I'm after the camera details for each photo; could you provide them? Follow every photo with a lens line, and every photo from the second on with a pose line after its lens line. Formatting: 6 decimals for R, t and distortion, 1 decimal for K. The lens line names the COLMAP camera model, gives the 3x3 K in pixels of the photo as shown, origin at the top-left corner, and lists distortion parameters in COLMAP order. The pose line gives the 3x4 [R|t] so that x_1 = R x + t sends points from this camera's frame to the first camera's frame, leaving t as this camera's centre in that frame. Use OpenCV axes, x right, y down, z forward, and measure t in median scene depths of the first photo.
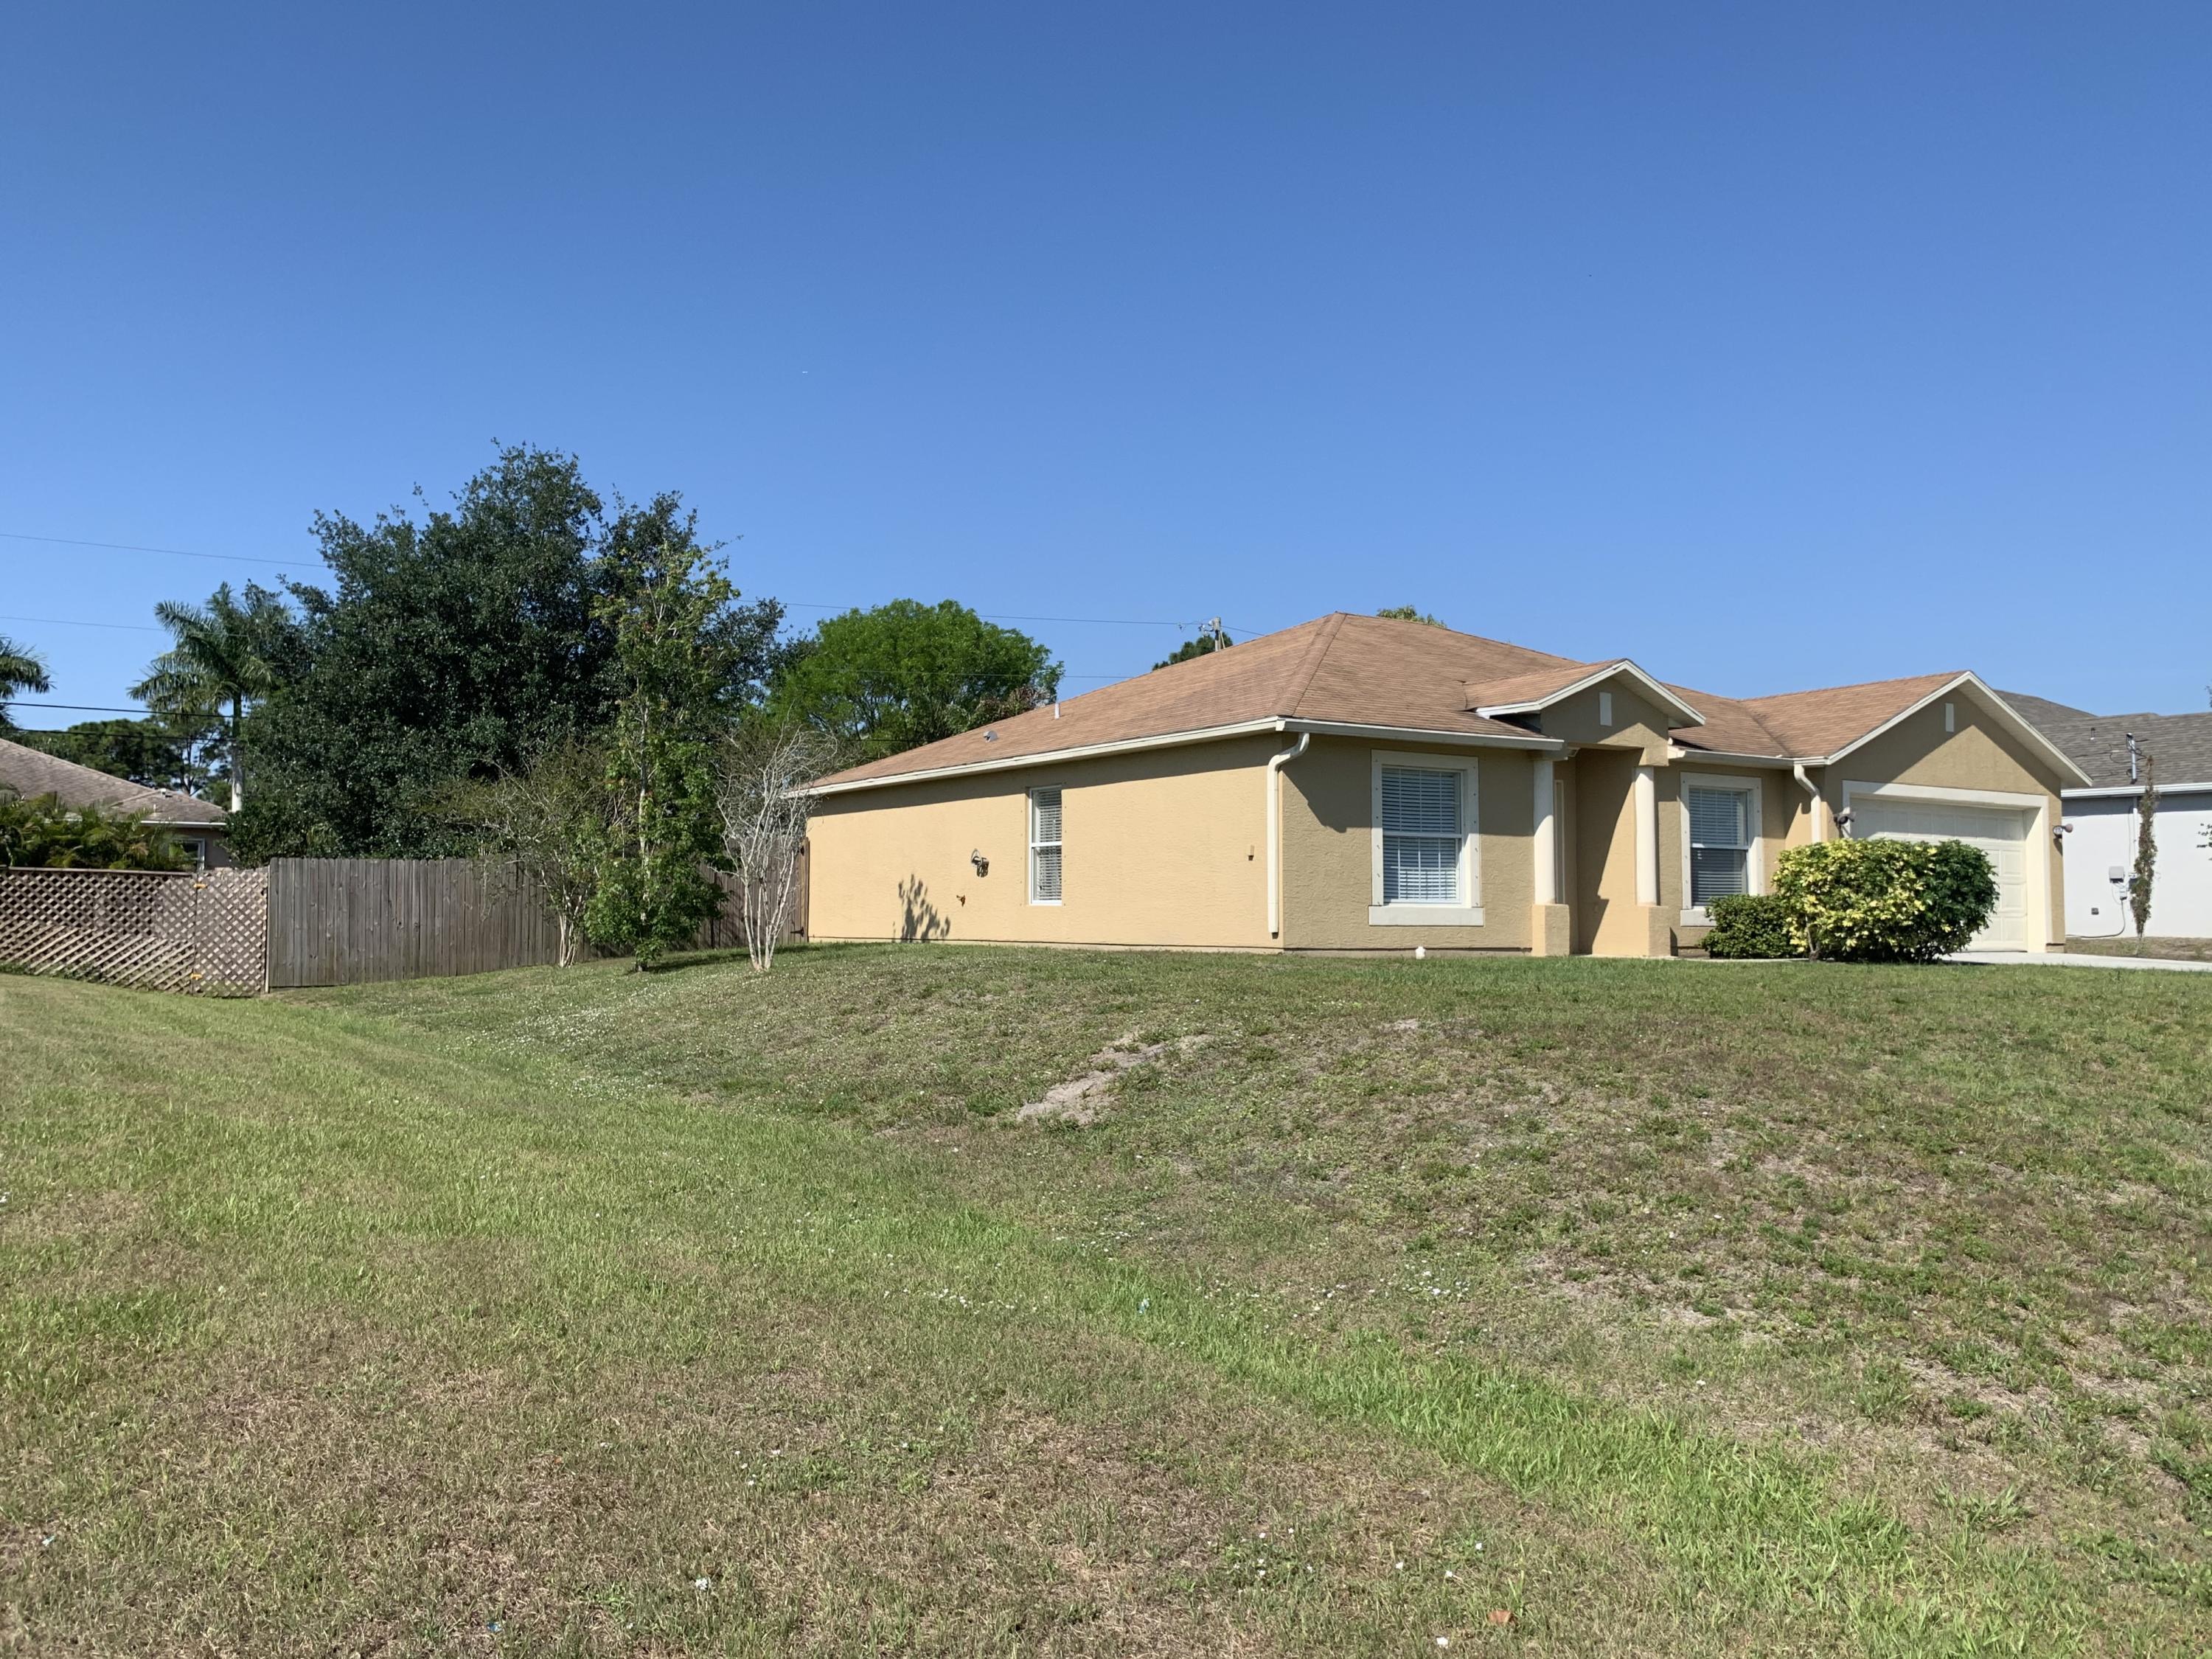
lens RADIAL K [[1721.7, 0, 1125.2], [0, 1721.7, 845.5], [0, 0, 1]] dist [0.051893, -0.002593]
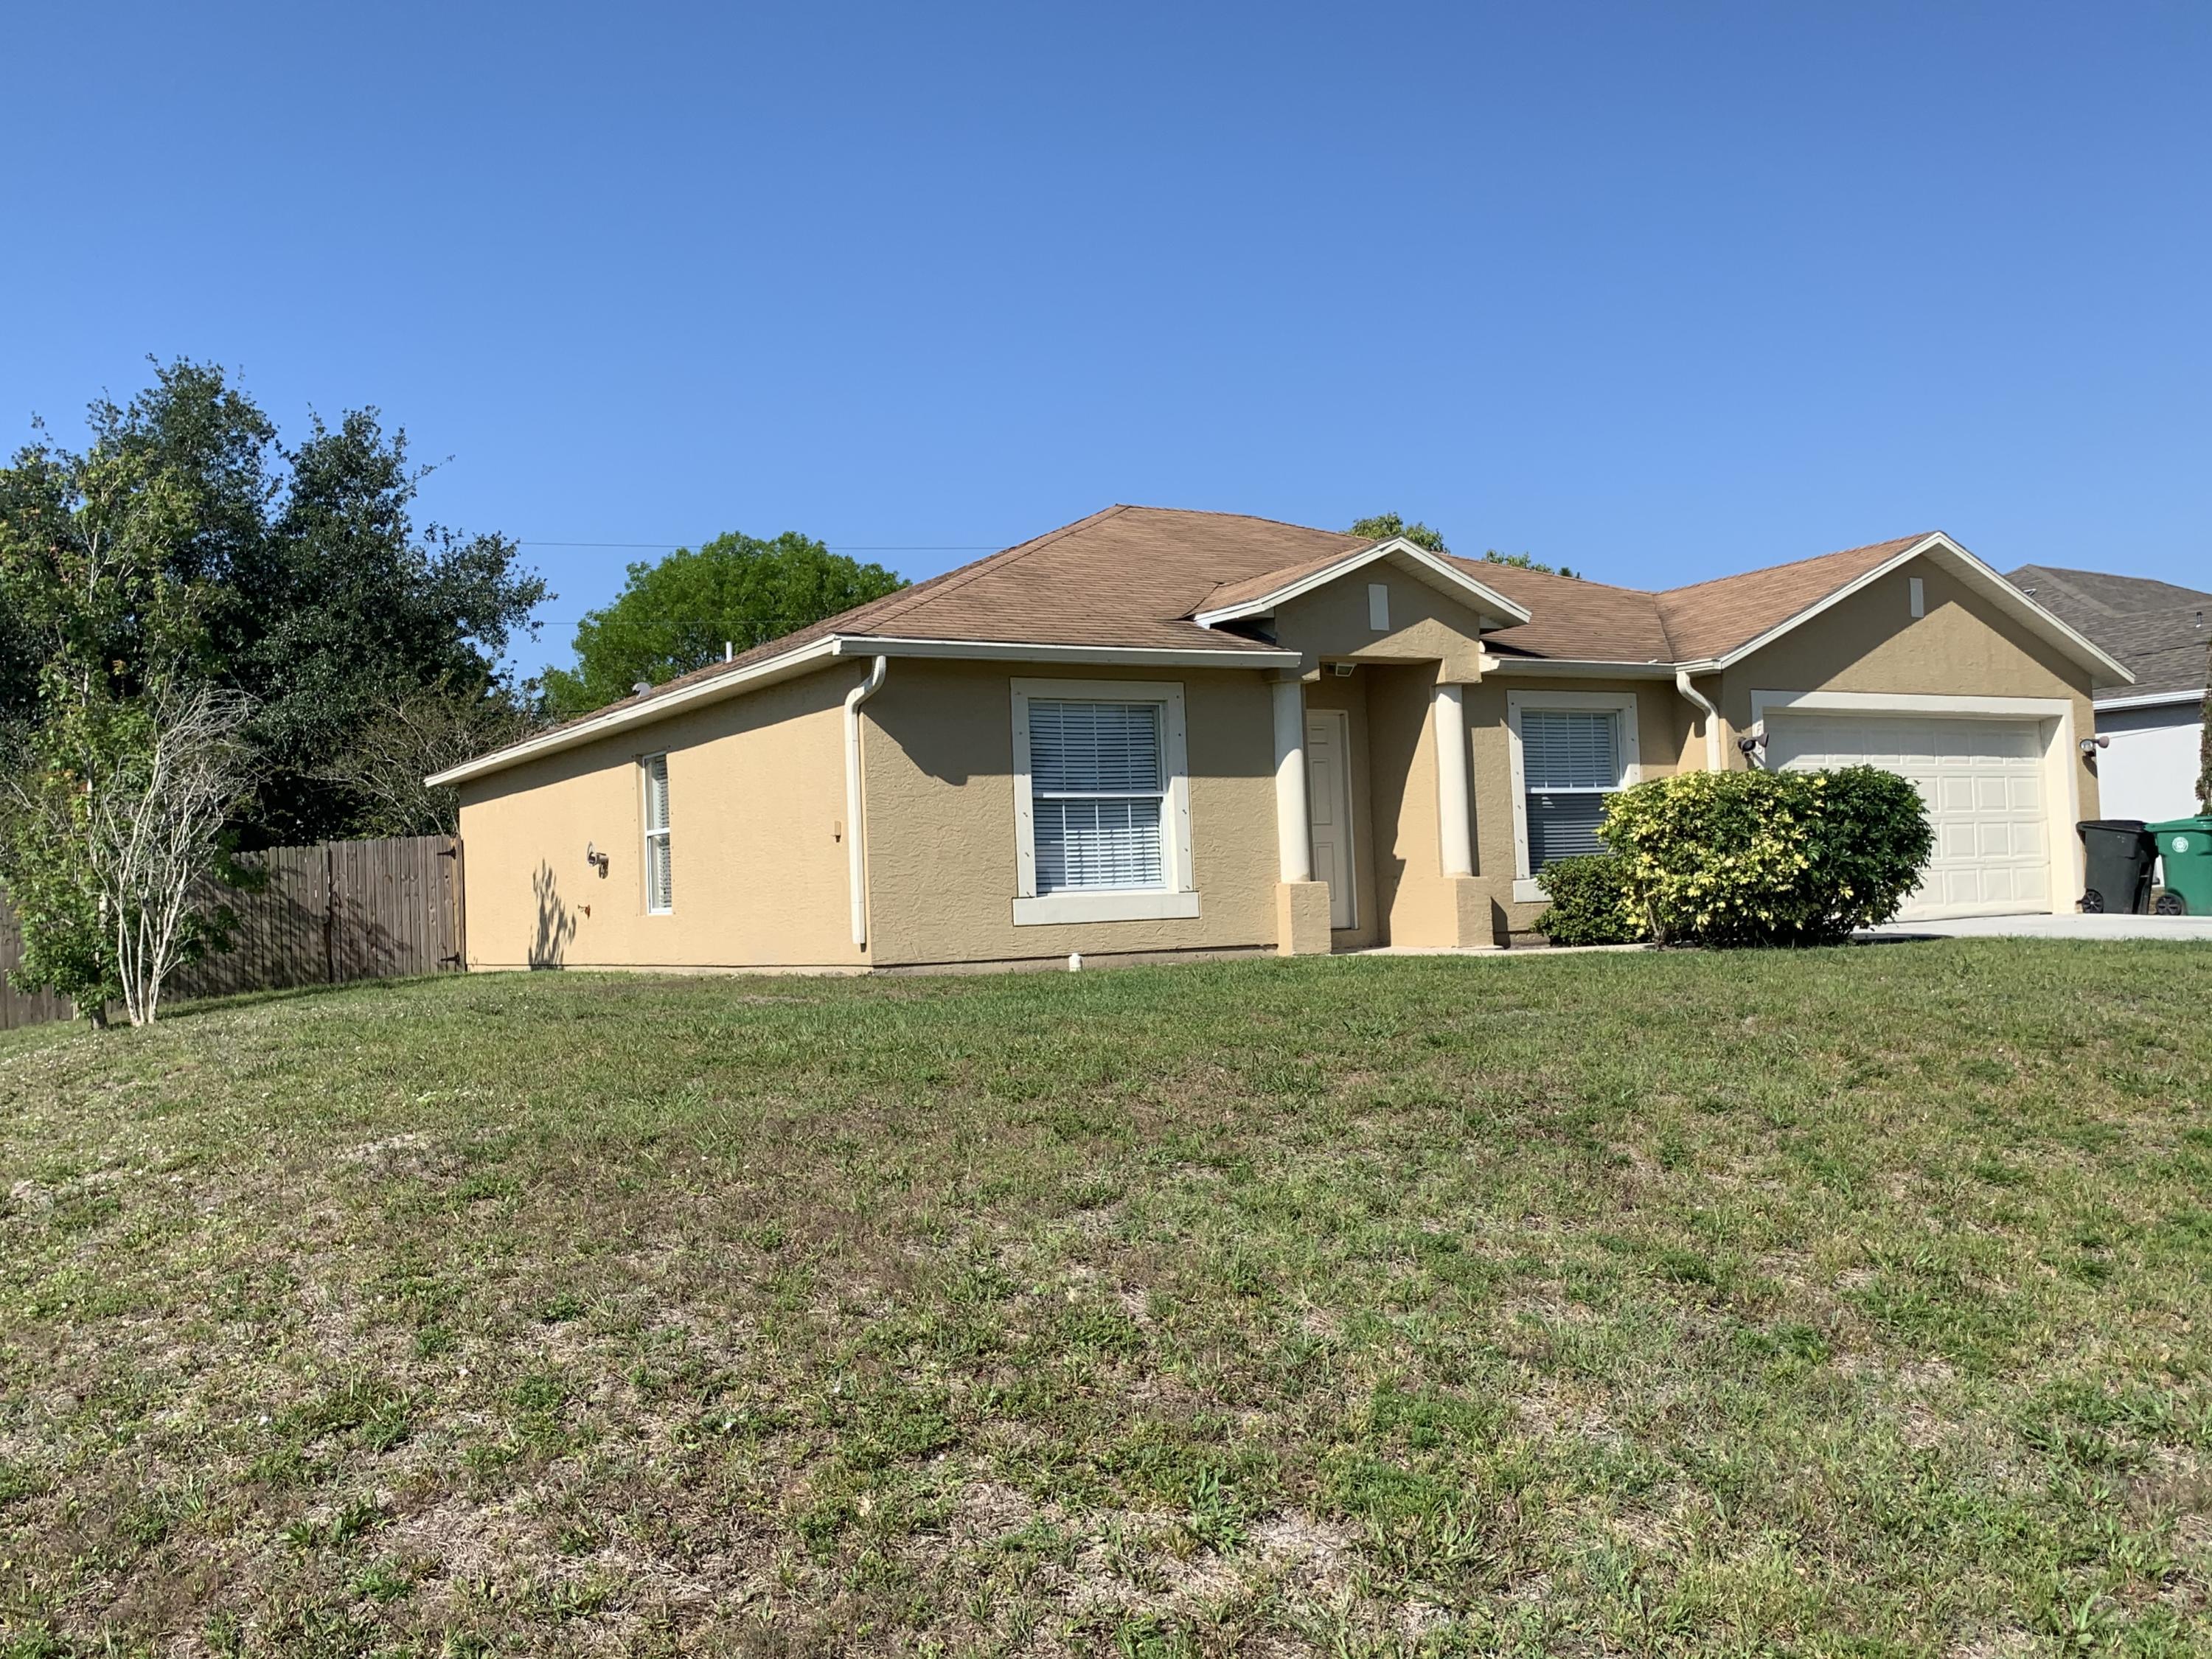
lens RADIAL K [[1959.3, 0, 1091.3], [0, 1959.3, 814.2], [0, 0, 1]] dist [0.073839, -0.028881]
pose [[0.997804, -0.047319, -0.046355, 0.189312], [0.047200, 0.998879, -0.003654, 0.004543], [0.046476, 0.001458, 0.998918, 0.177189]]
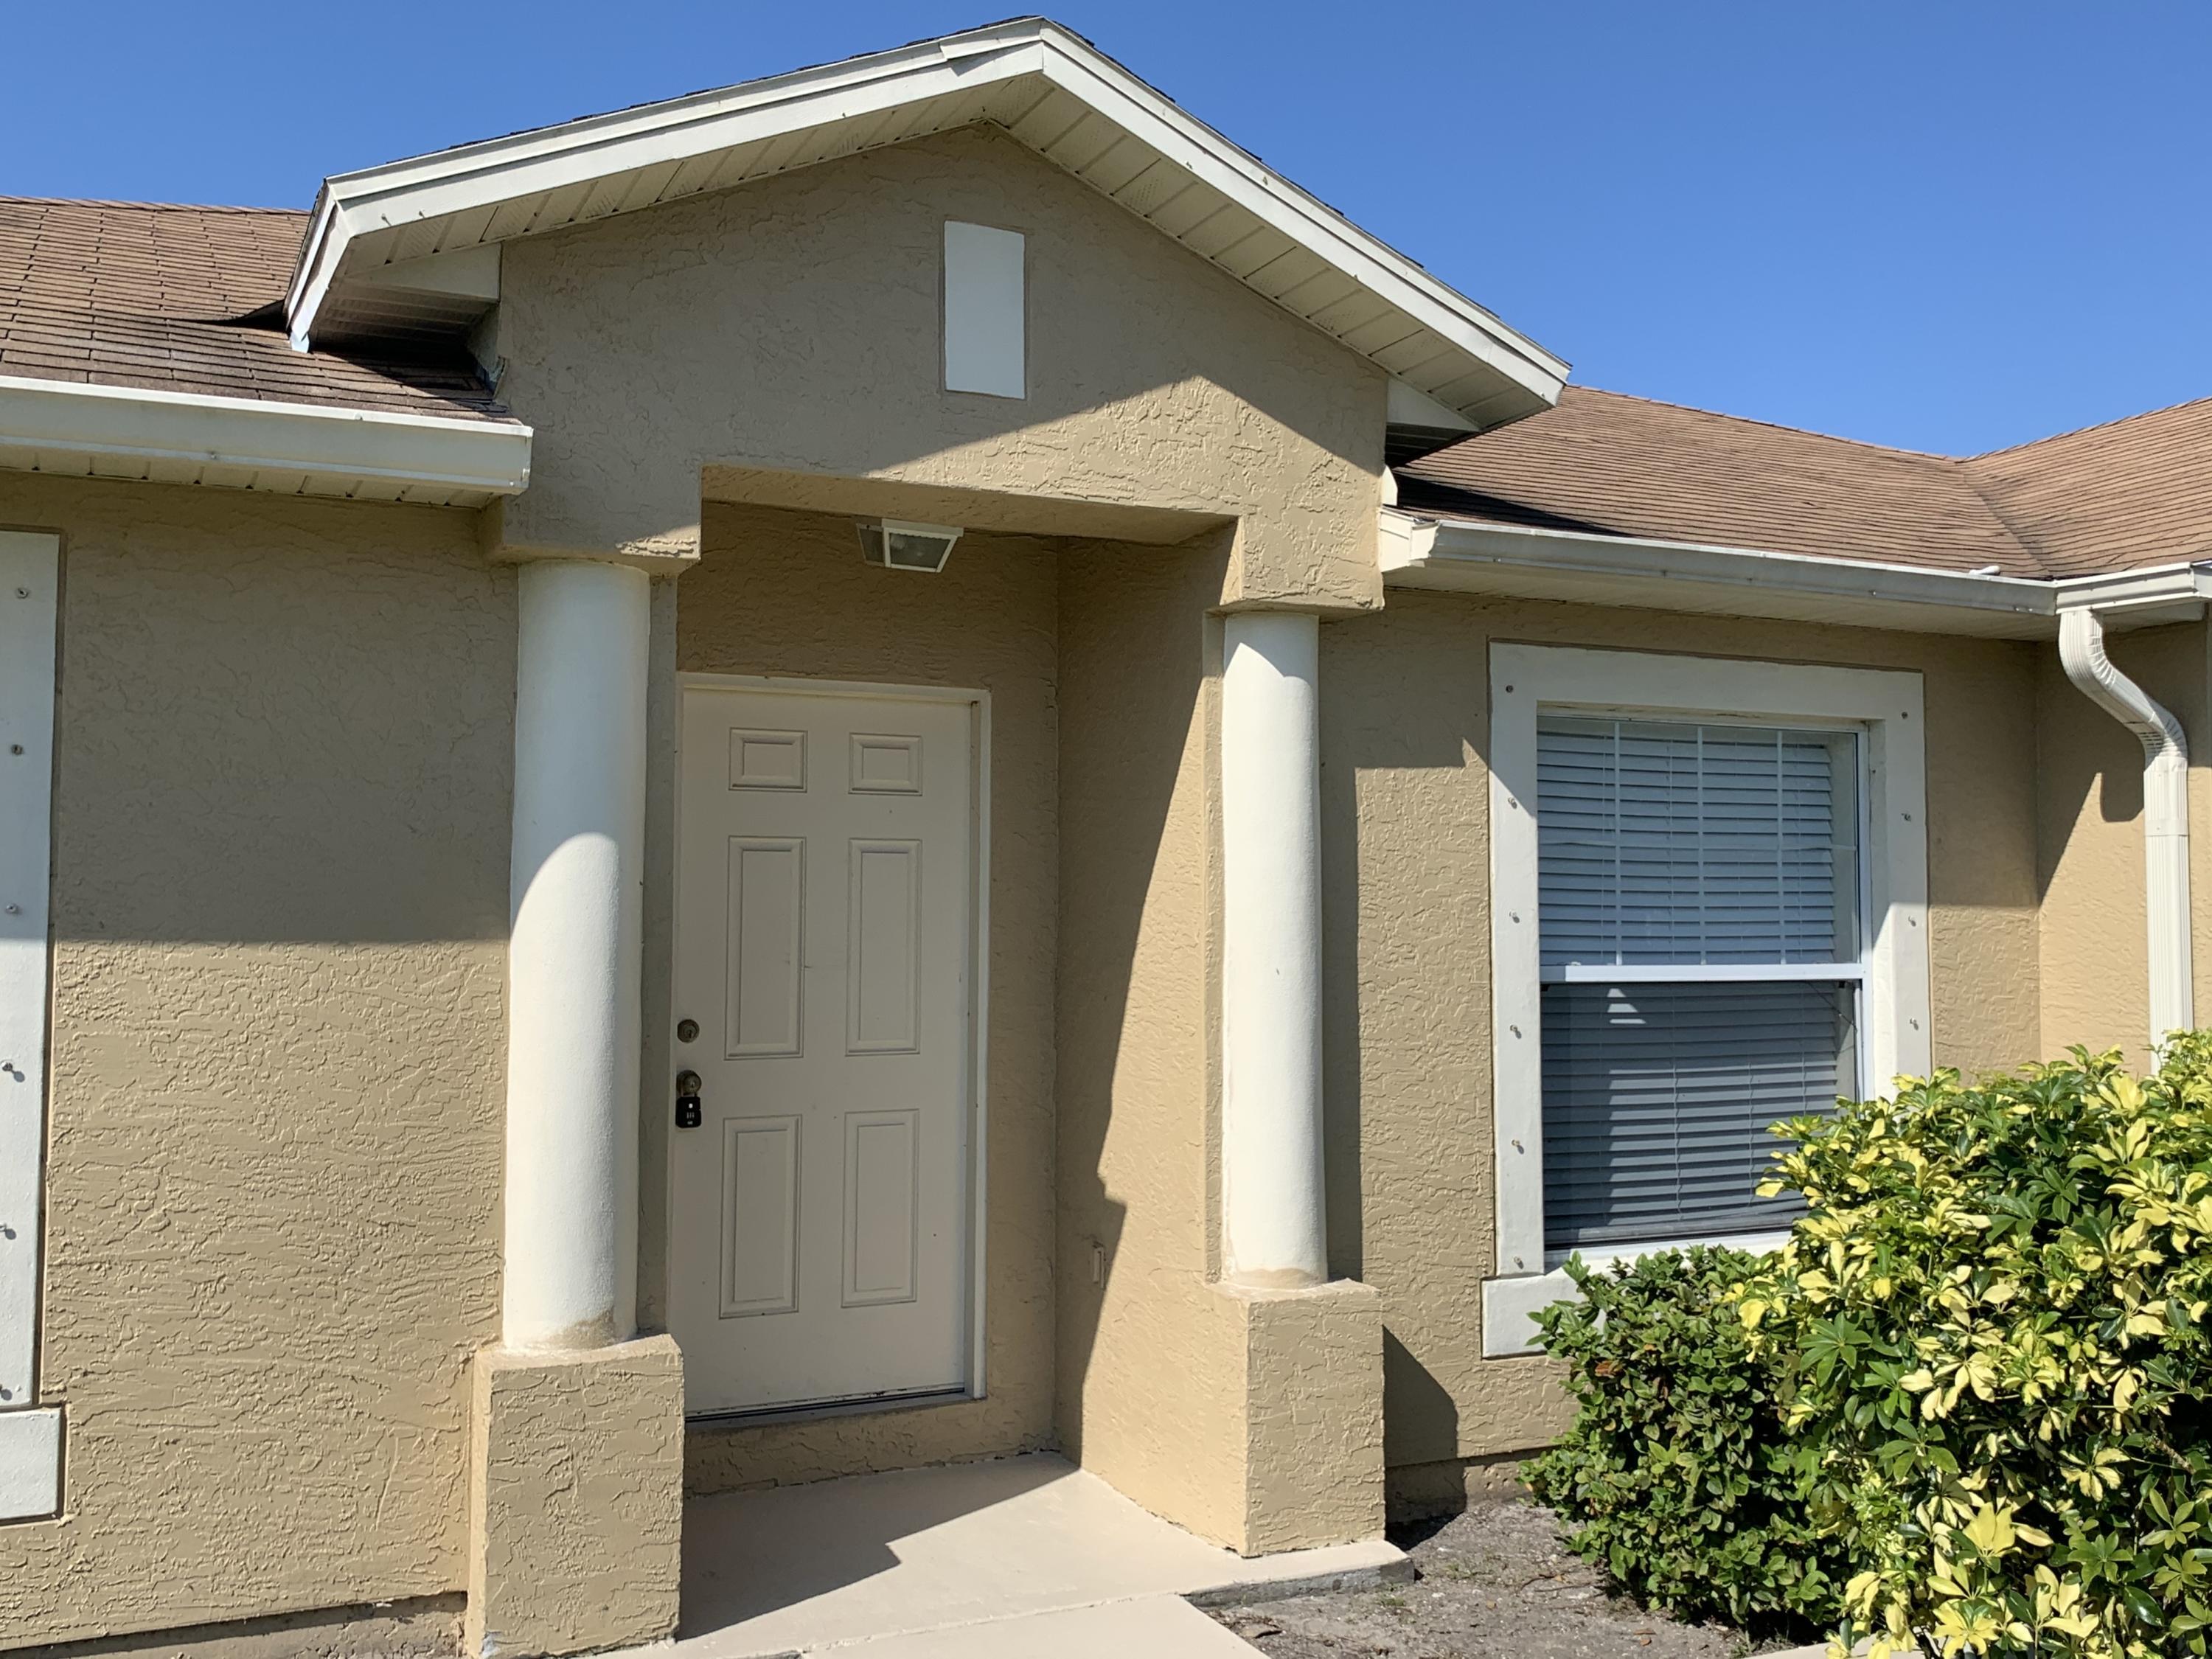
lens RADIAL K [[2131.8, 0, 1097.0], [0, 2131.8, 820.8], [0, 0, 1]] dist [0.040047, 0.000000]
pose [[0.991987, -0.005194, -0.126234, 0.315129], [0.005002, 0.999986, -0.001844, -0.020132], [0.126242, 0.001198, 0.991999, 0.748655]]
